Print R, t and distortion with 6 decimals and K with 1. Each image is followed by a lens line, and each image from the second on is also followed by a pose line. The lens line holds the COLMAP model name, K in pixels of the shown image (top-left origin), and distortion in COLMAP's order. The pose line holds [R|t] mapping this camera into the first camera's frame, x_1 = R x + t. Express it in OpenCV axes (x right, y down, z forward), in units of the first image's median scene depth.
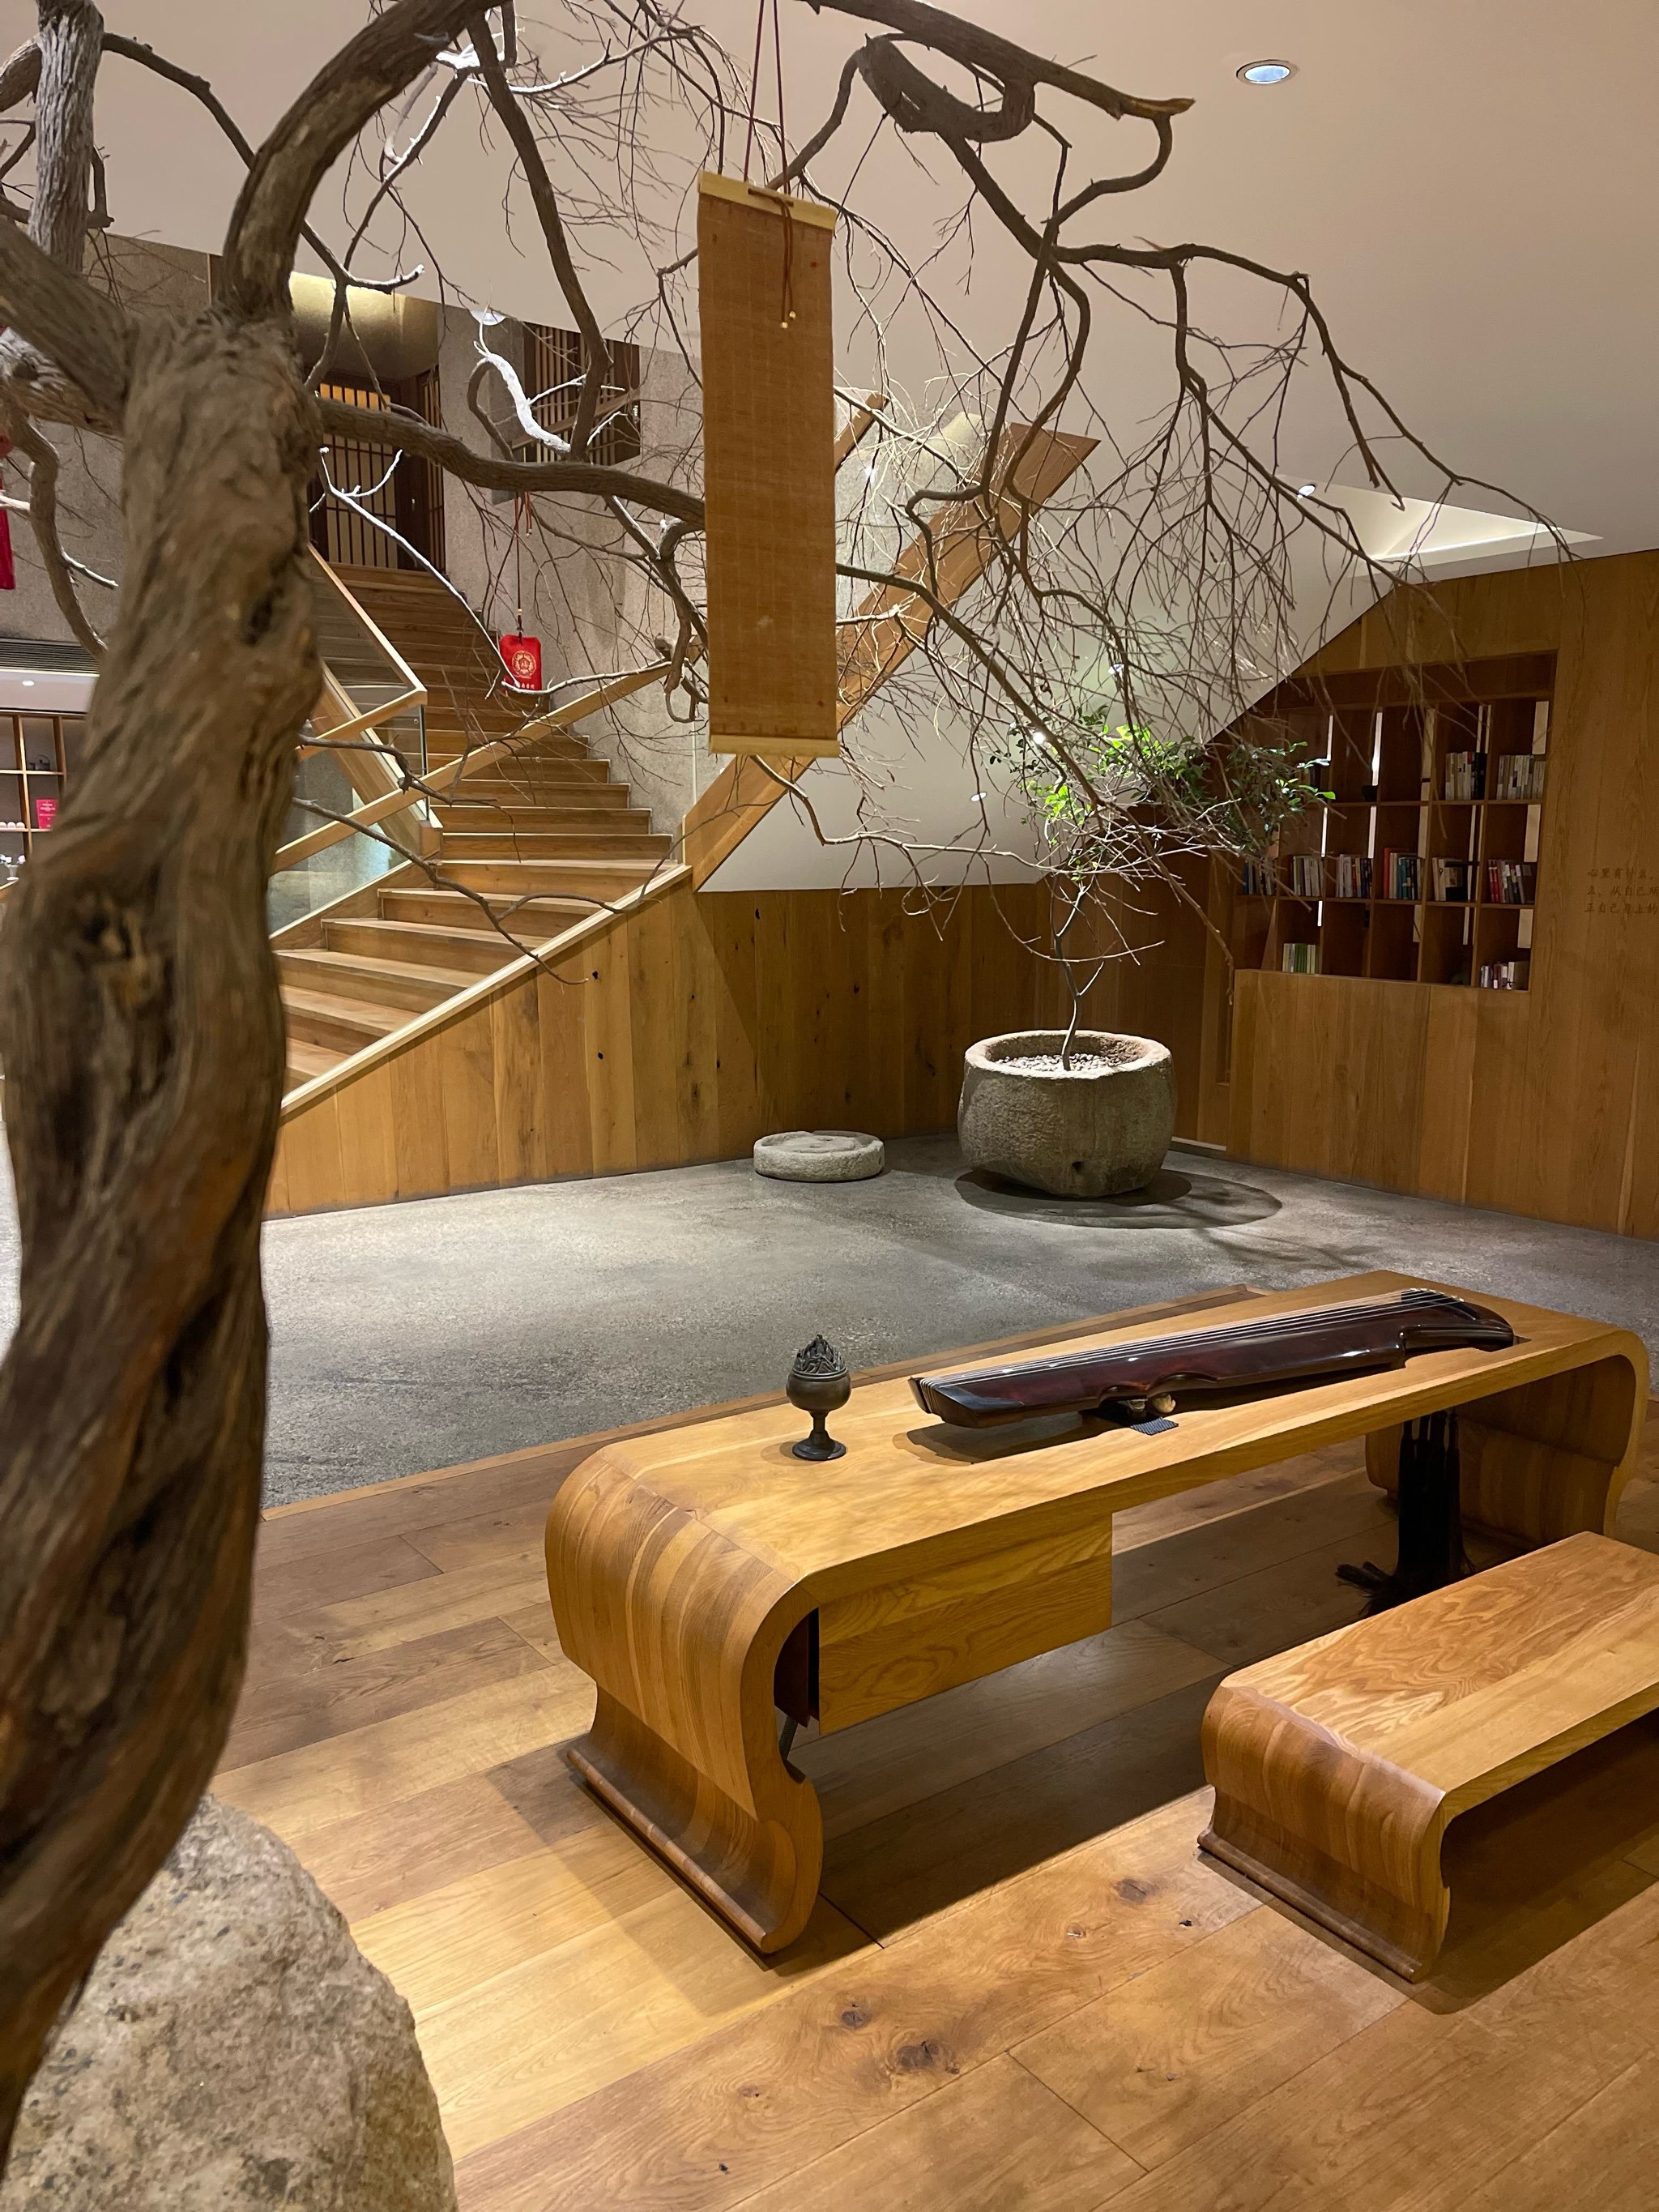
lens RADIAL K [[1666.1, 0, 829.5], [0, 1666.1, 1106.0], [0, 0, 1]] dist [0.009110, -0.003055]
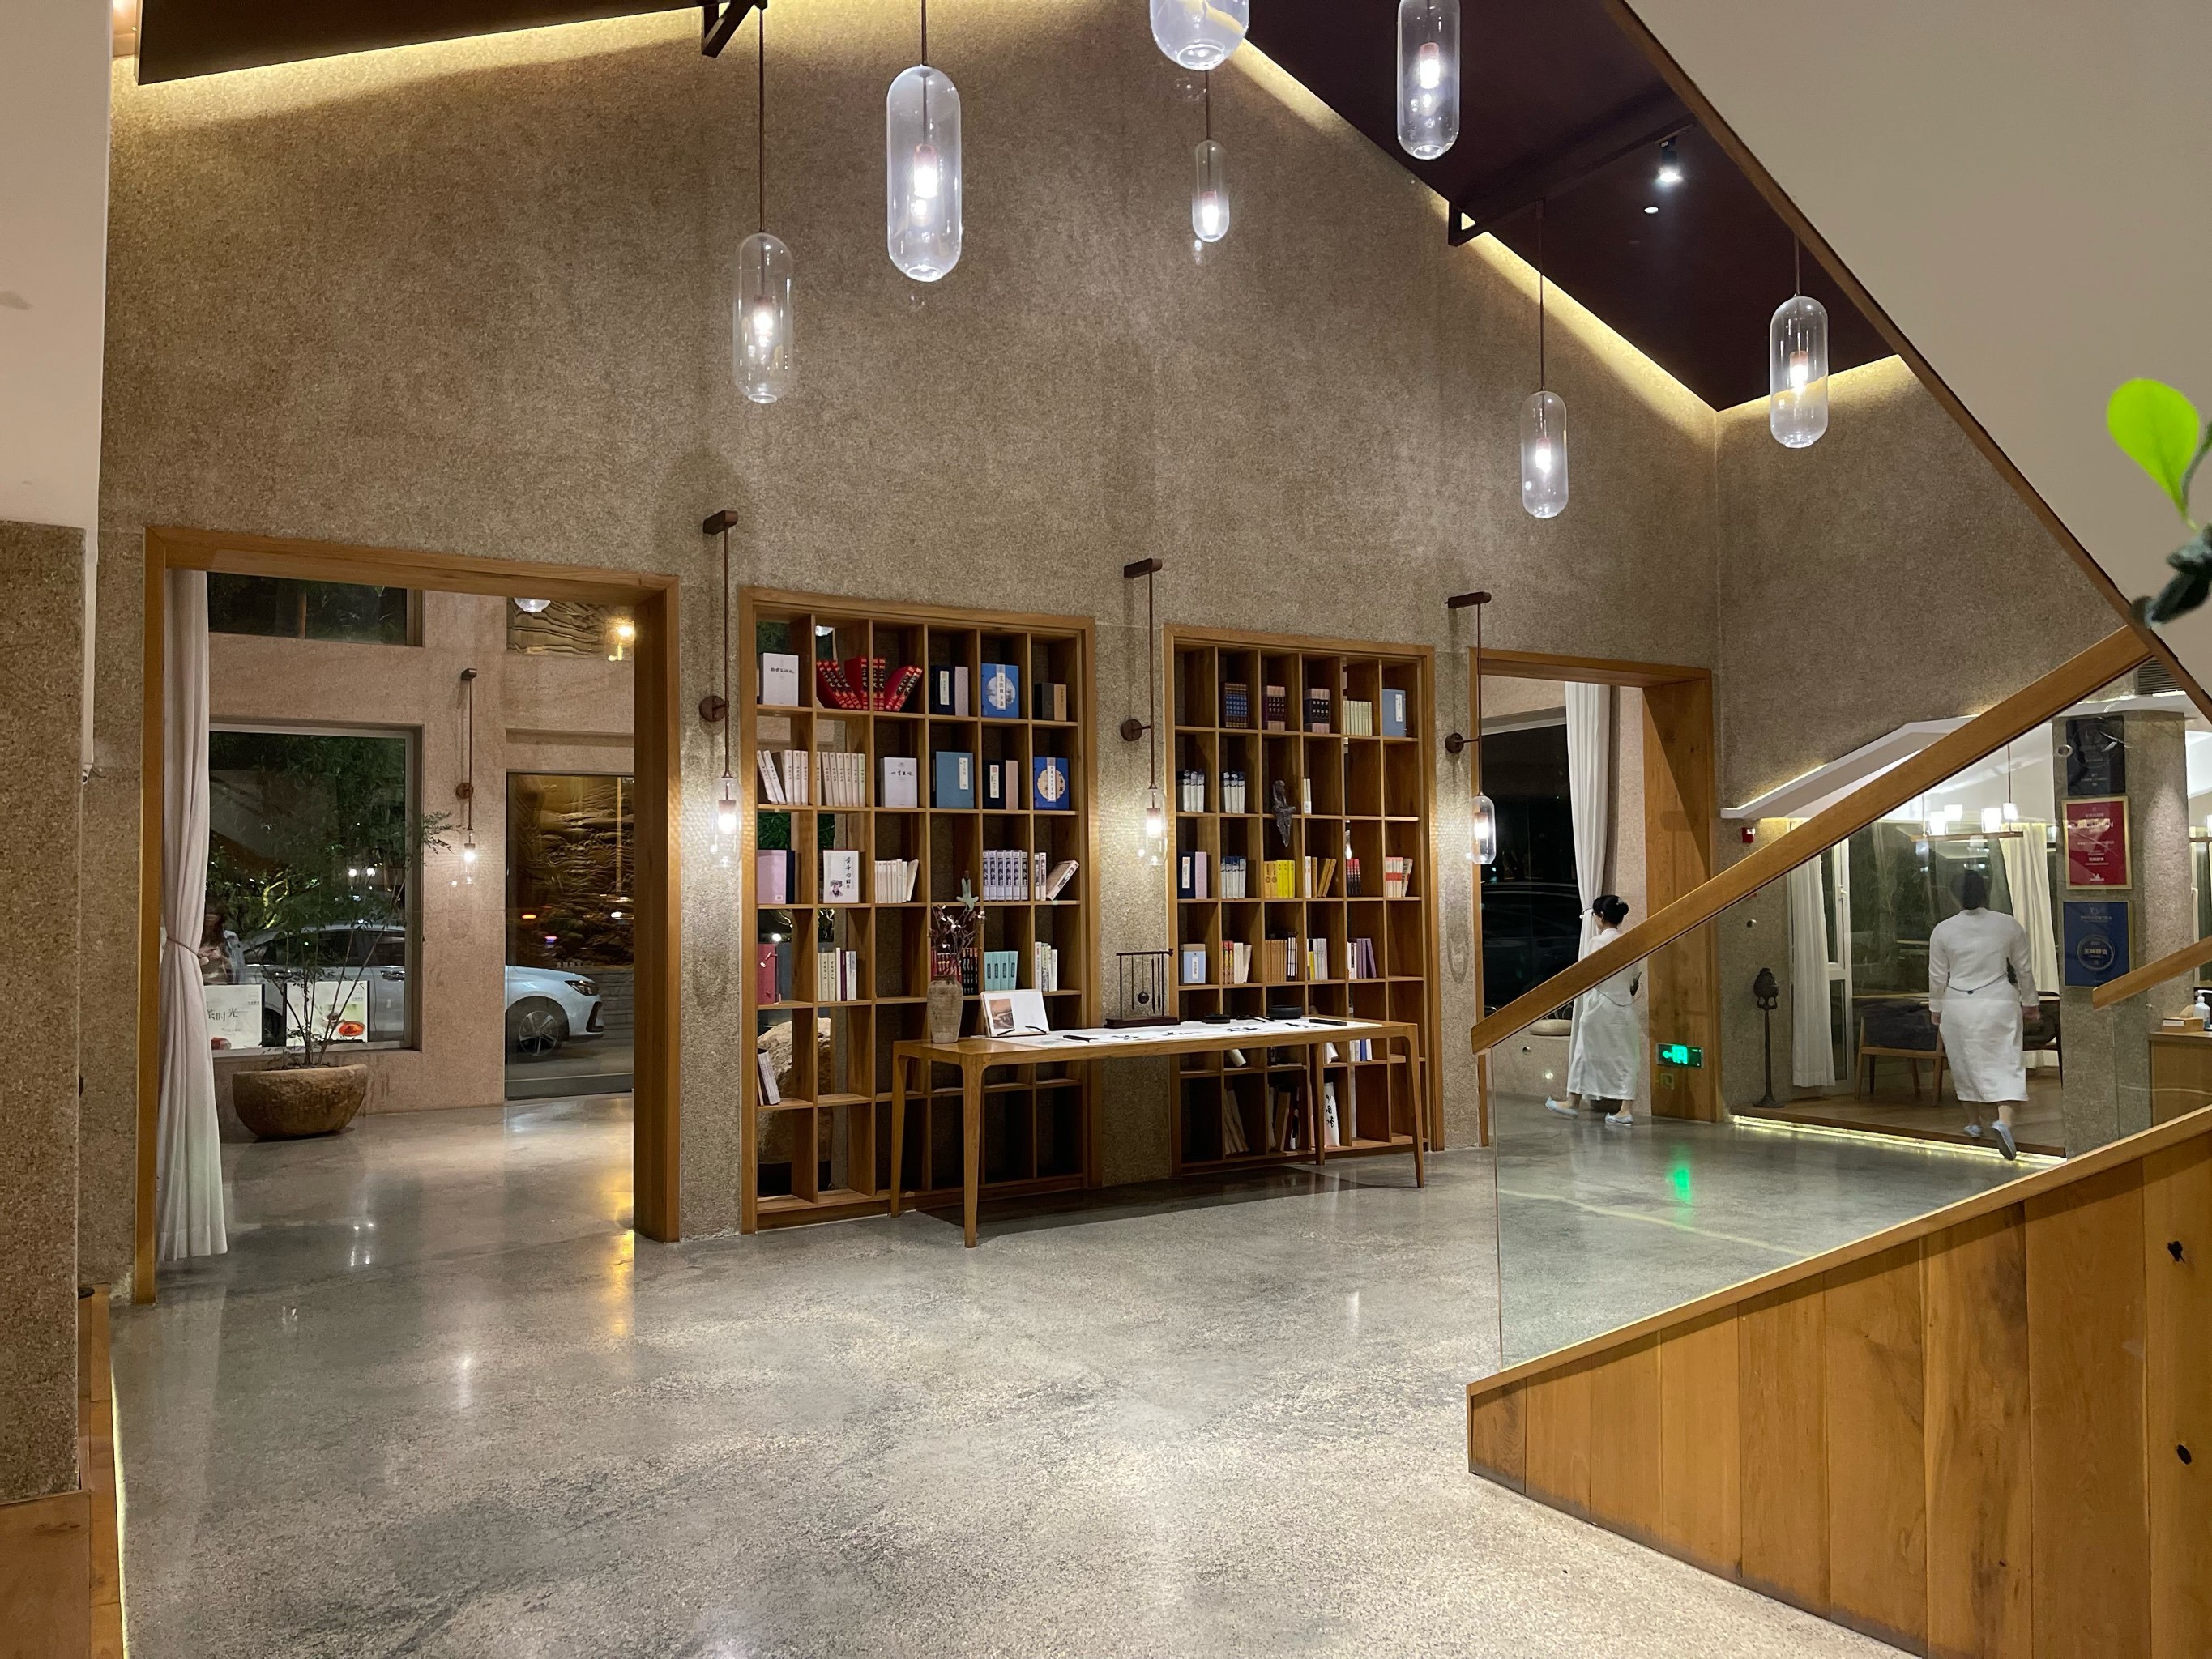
lens RADIAL K [[1666.1, 0, 1102.9], [0, 1666.1, 839.9], [0, 0, 1]] dist [0.009110, -0.003055]
pose [[-0.090372, -0.047505, -0.994774, 0.302859], [-0.148314, 0.988365, -0.033725, -0.128634], [0.984802, 0.144491, -0.096366, 0.787043]]
